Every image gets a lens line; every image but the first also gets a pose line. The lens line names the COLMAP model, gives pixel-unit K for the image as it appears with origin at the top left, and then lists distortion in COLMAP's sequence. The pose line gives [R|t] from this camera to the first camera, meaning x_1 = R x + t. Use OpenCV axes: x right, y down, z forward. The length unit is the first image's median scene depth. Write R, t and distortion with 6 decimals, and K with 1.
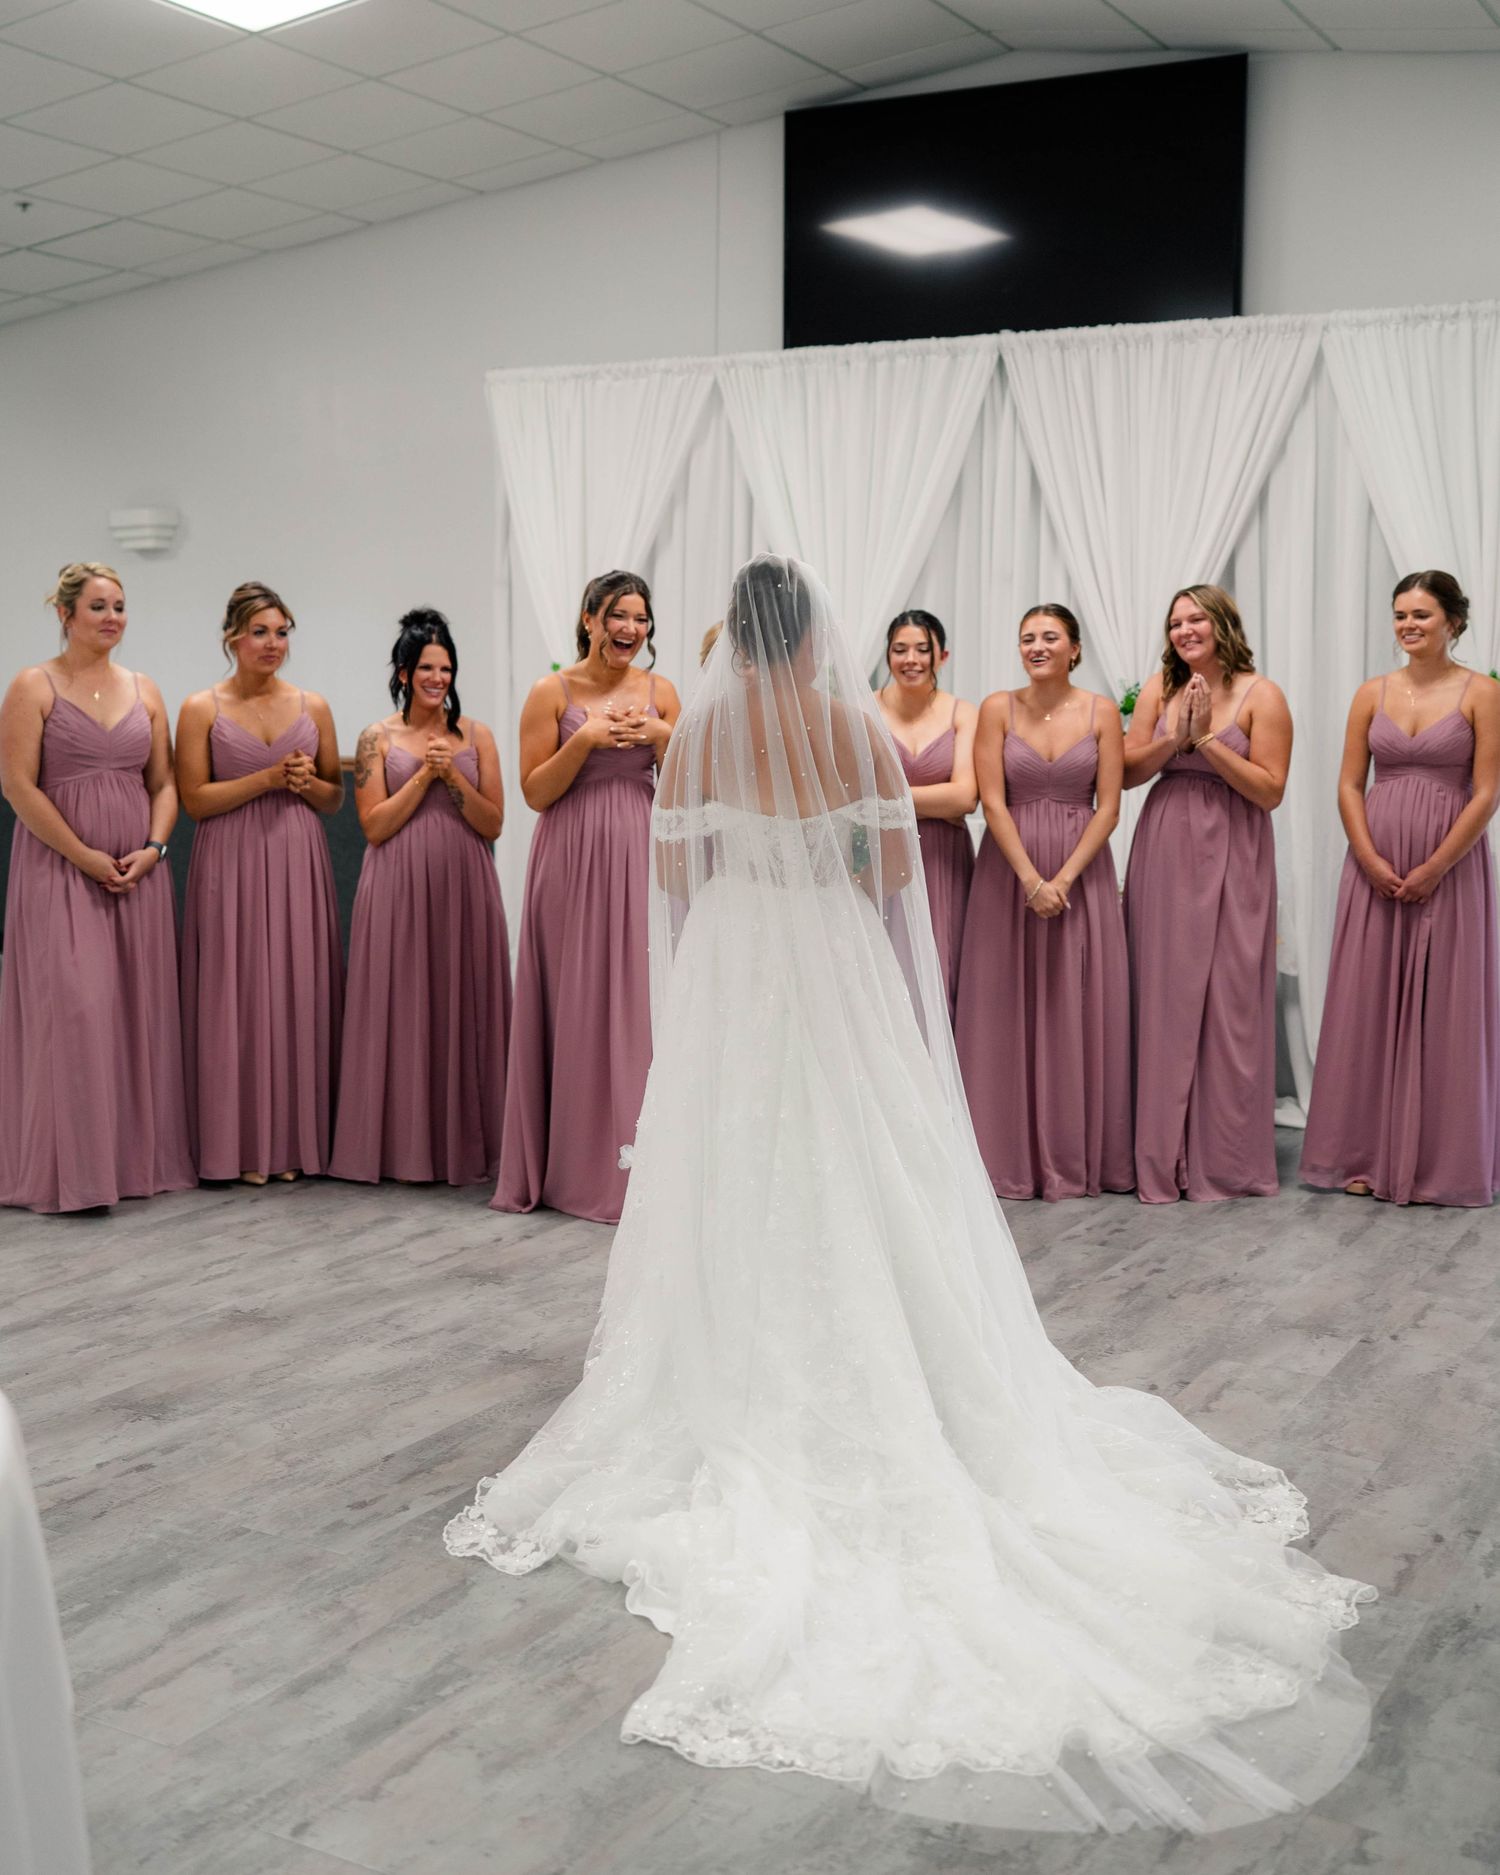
lens RADIAL K [[2152.3, 0, 751.3], [0, 2152.3, 883.1], [0, 0, 1]] dist [-0.013937, 0.000000]
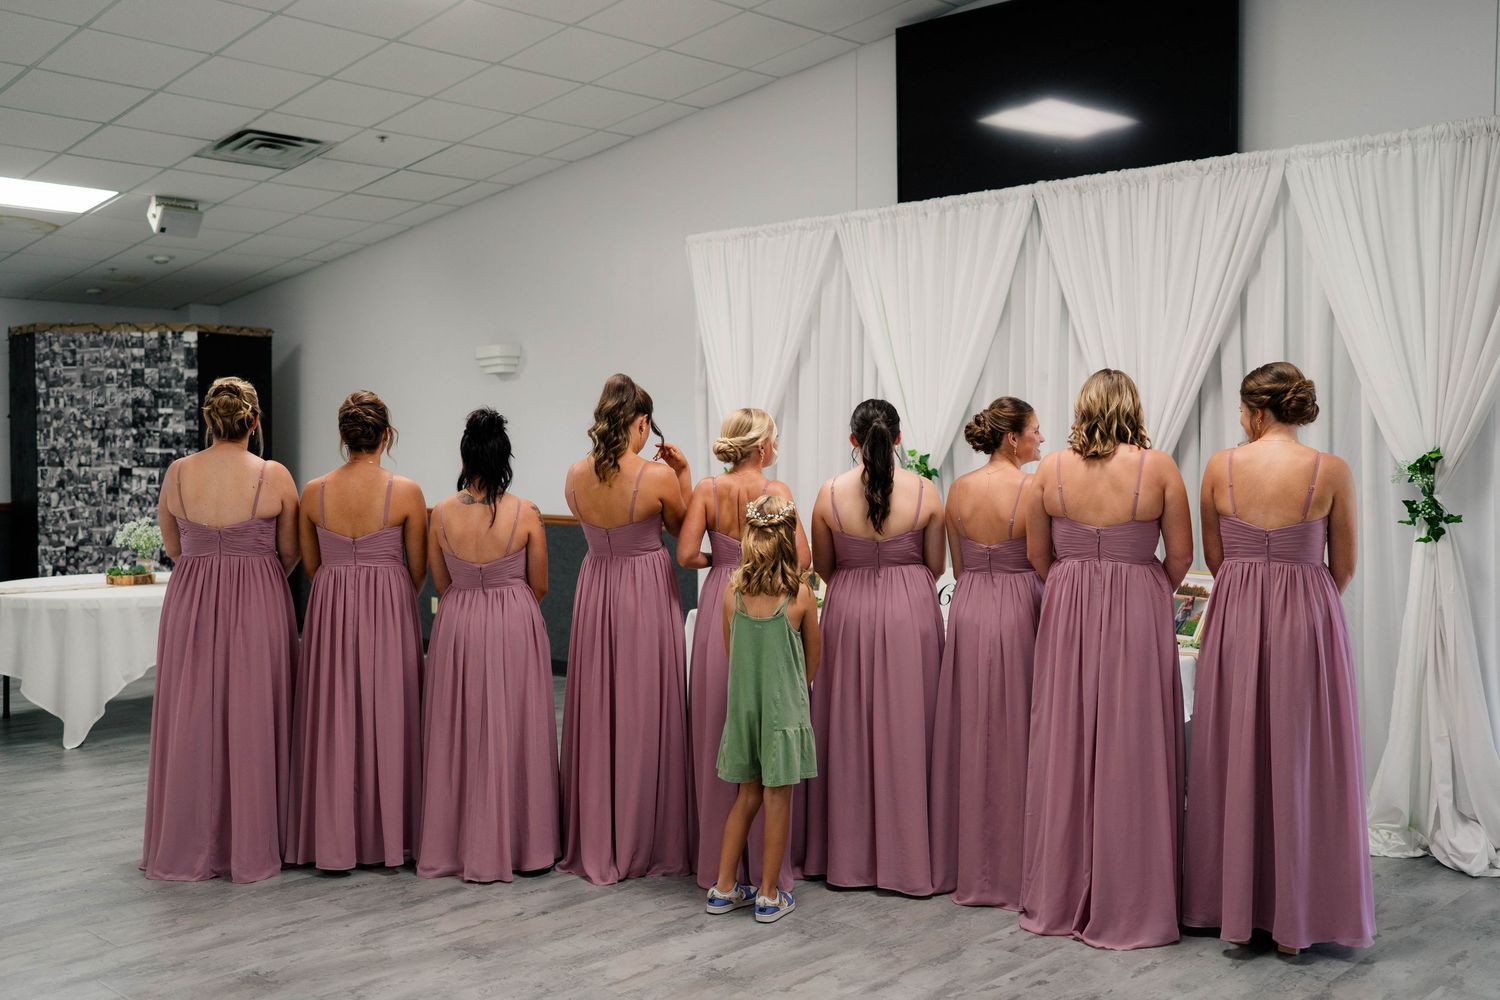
lens RADIAL K [[1438.5, 0, 786.6], [0, 1438.5, 514.2], [0, 0, 1]] dist [-0.006253, 0.000000]
pose [[0.971691, -0.003765, -0.236227, 0.181965], [-0.008776, 0.998608, -0.052014, -0.018800], [0.236093, 0.052615, 0.970305, 0.170468]]
